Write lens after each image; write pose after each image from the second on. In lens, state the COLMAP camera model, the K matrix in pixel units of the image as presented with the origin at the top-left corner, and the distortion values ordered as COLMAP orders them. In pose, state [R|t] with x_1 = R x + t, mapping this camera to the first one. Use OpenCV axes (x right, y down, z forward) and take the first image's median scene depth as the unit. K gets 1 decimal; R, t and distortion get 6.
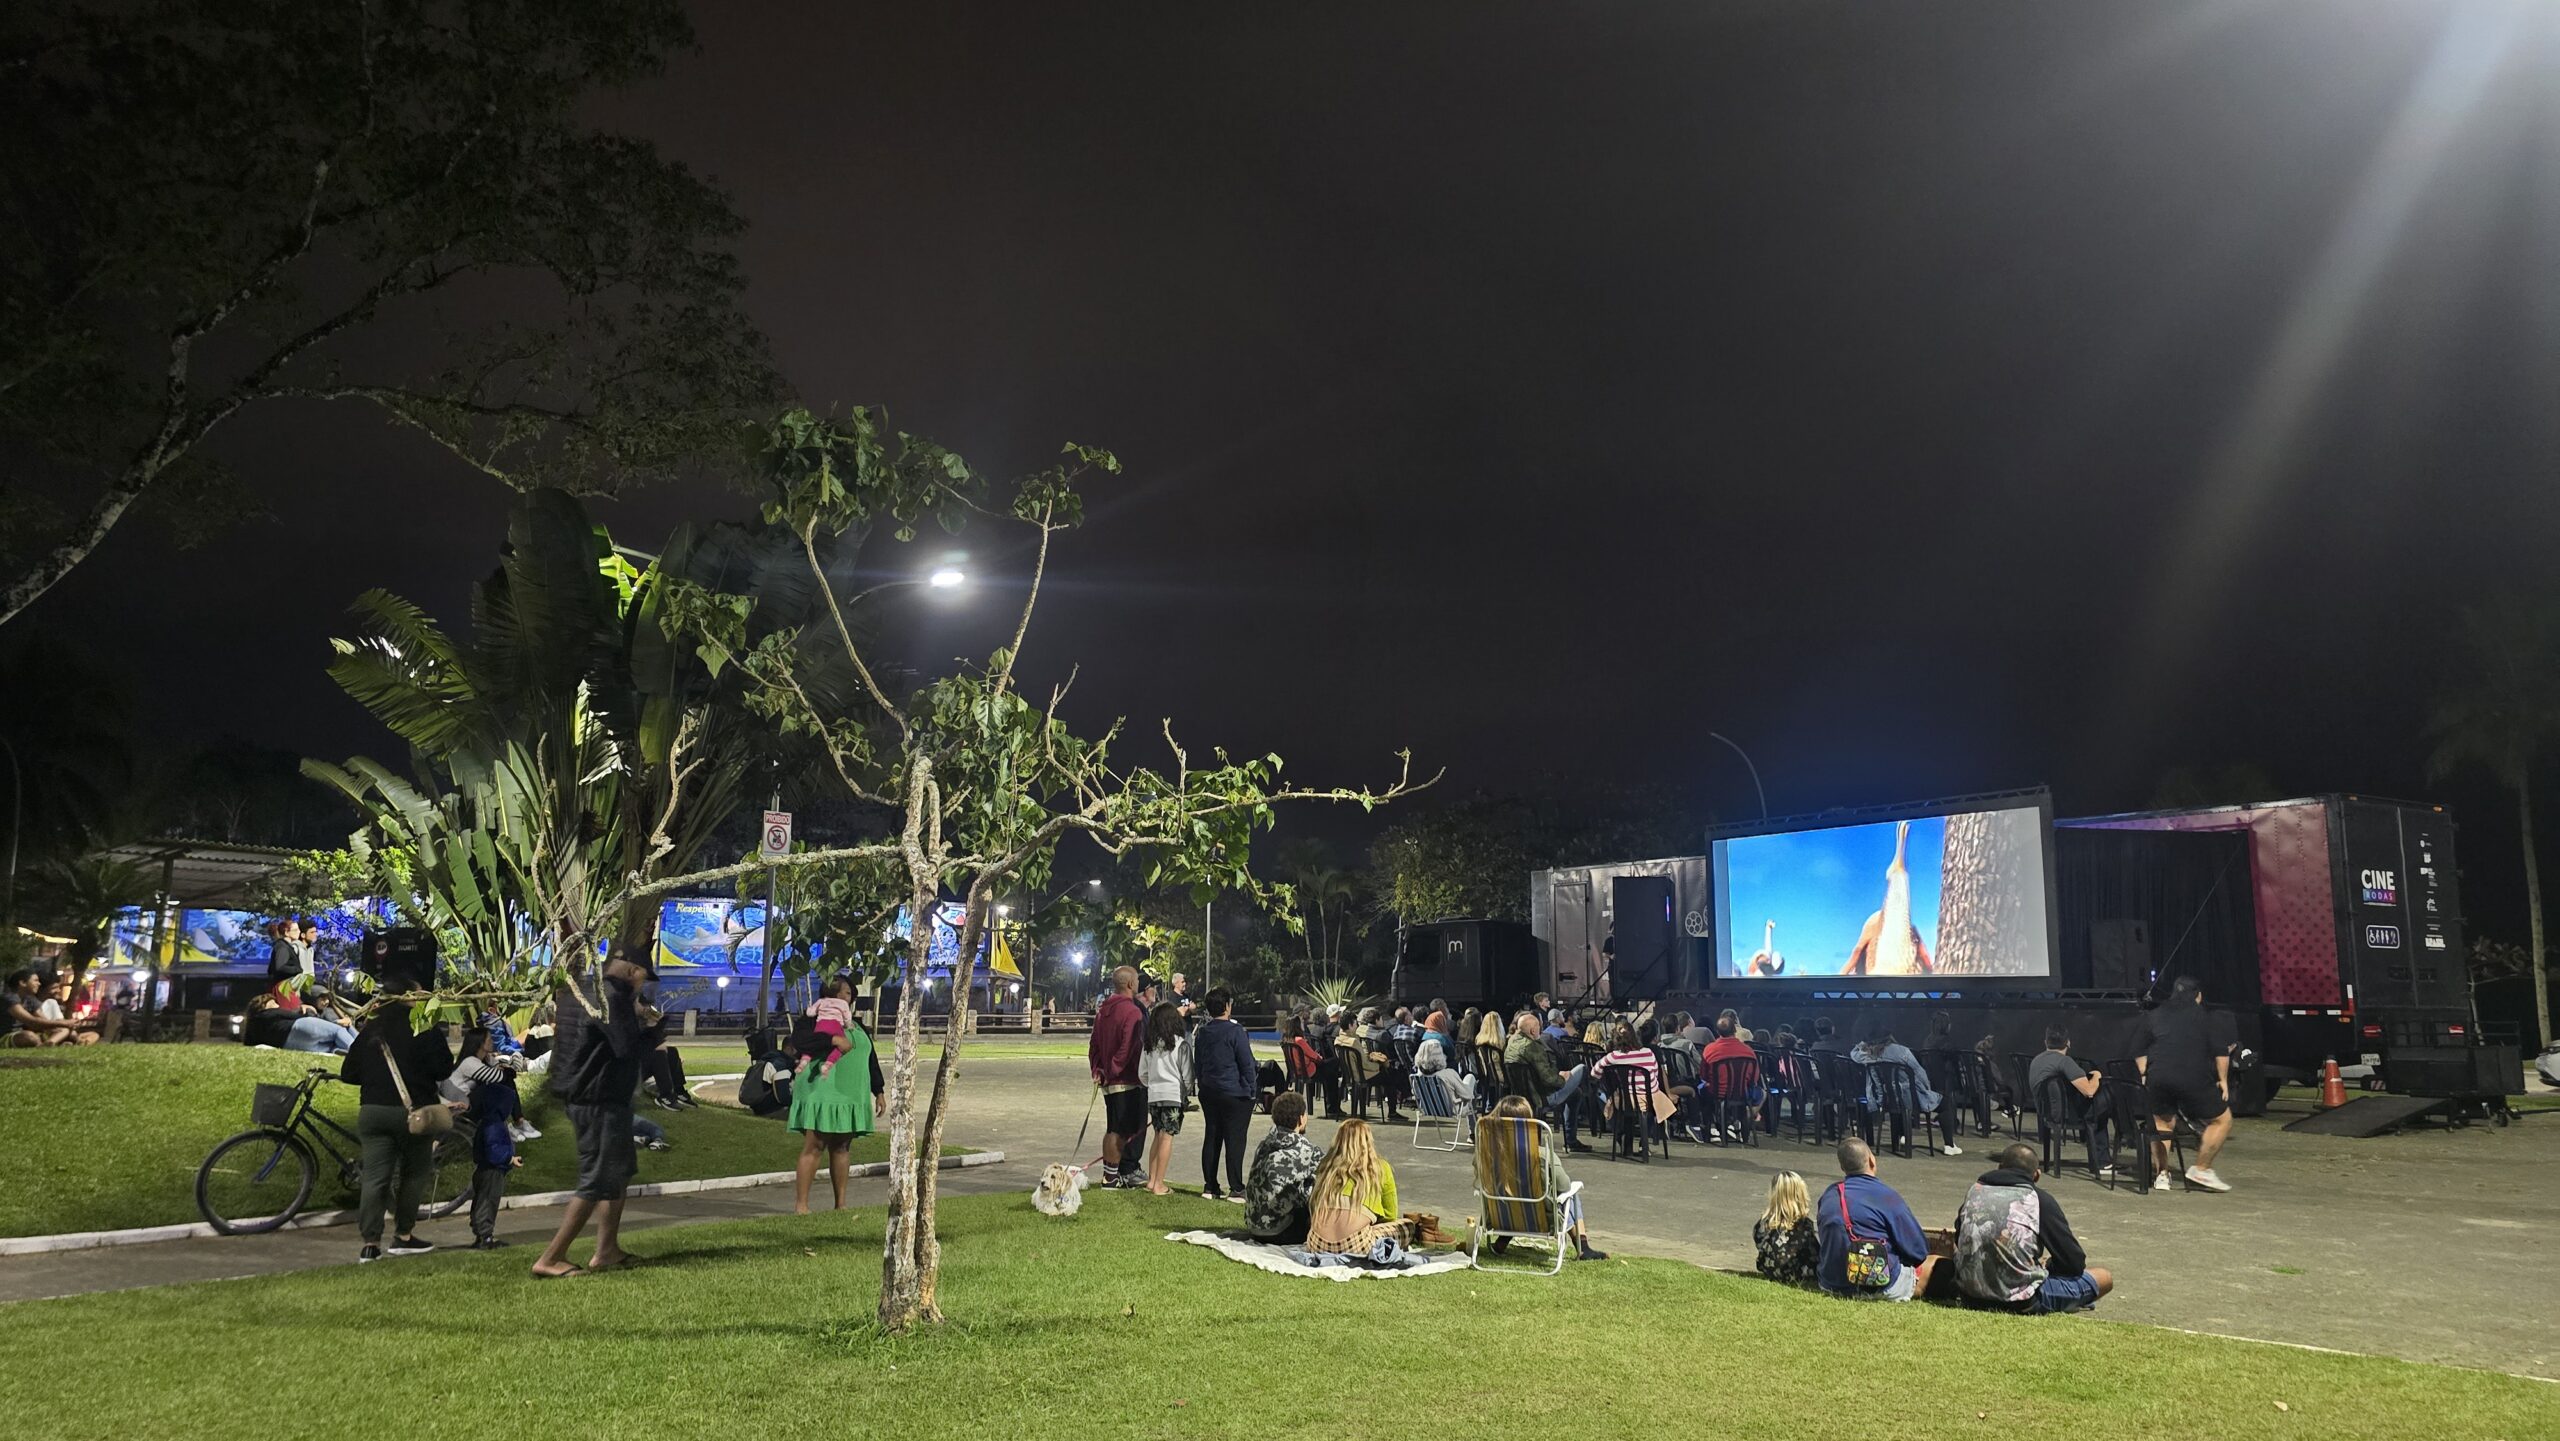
lens RADIAL K [[1751.0, 0, 1296.6], [0, 1751.0, 723.5], [0, 0, 1]] dist [0.060780, -0.031089]
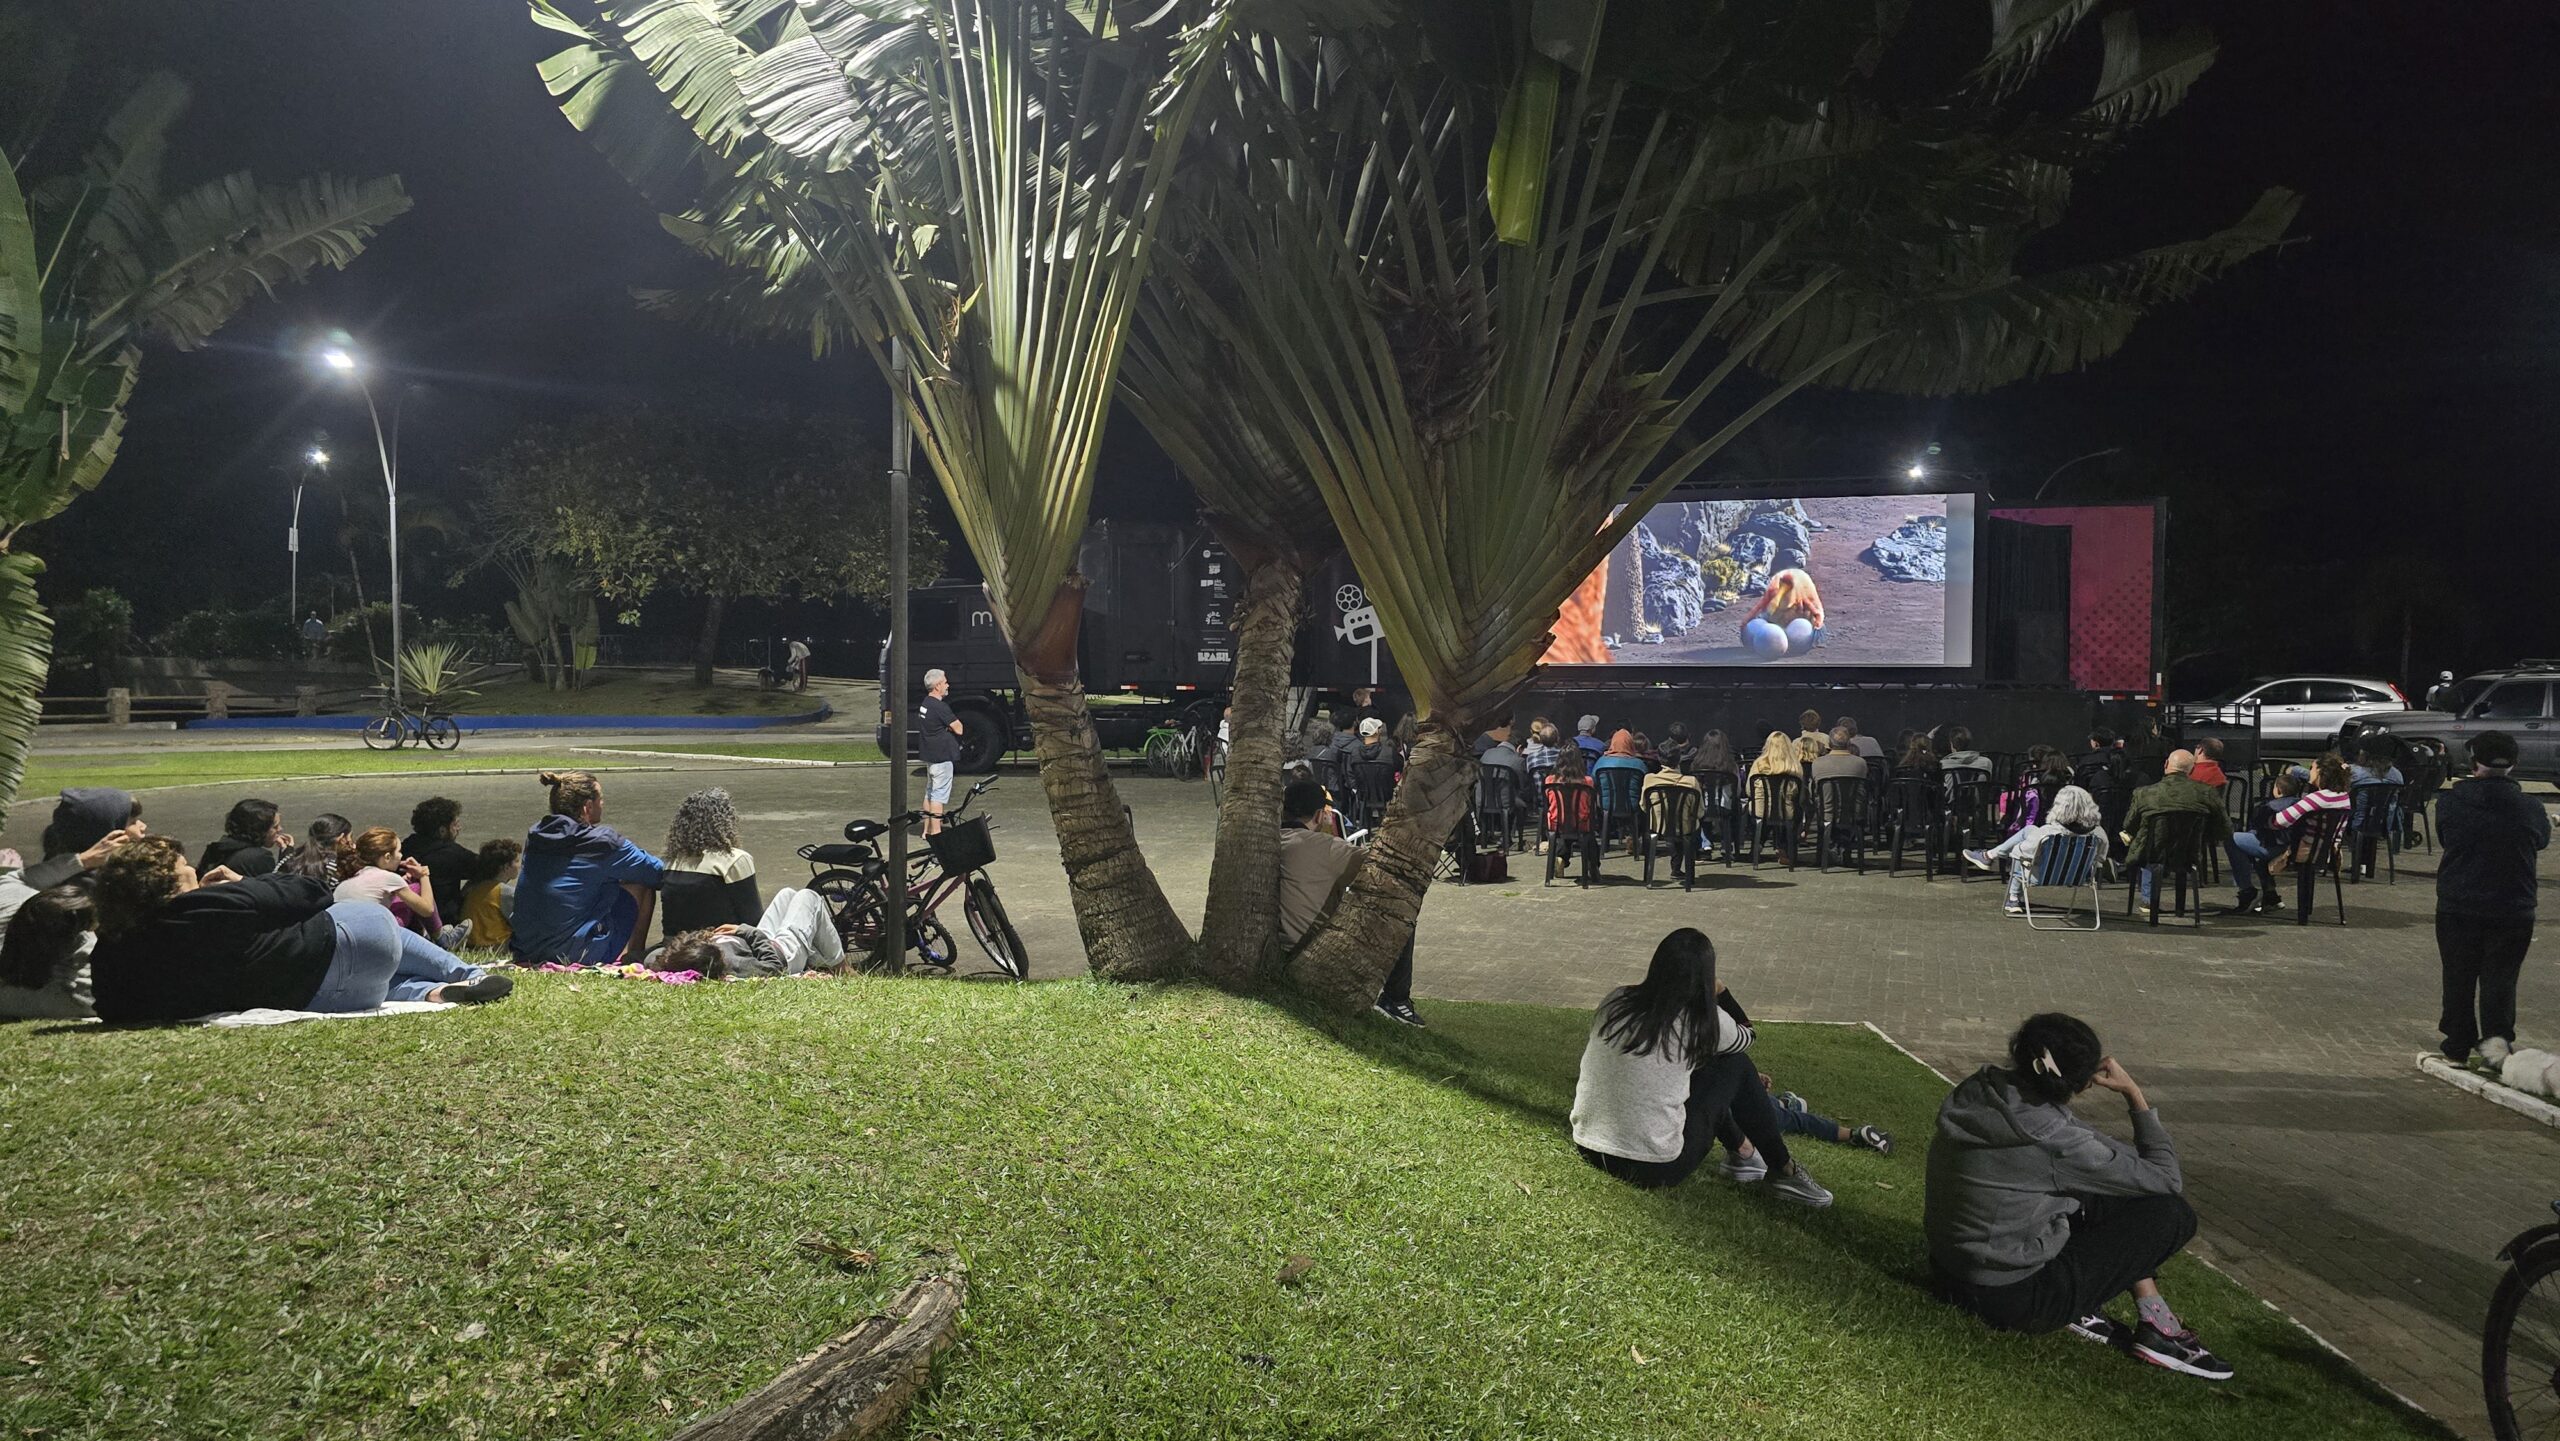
lens RADIAL K [[1751.0, 0, 1276.5], [0, 1751.0, 720.1], [0, 0, 1]] dist [0.060780, -0.031089]
pose [[0.748298, -0.030264, 0.662672, -0.501924], [-0.101792, 0.981889, 0.159787, 0.053302], [-0.655507, -0.187023, 0.731665, 0.523983]]
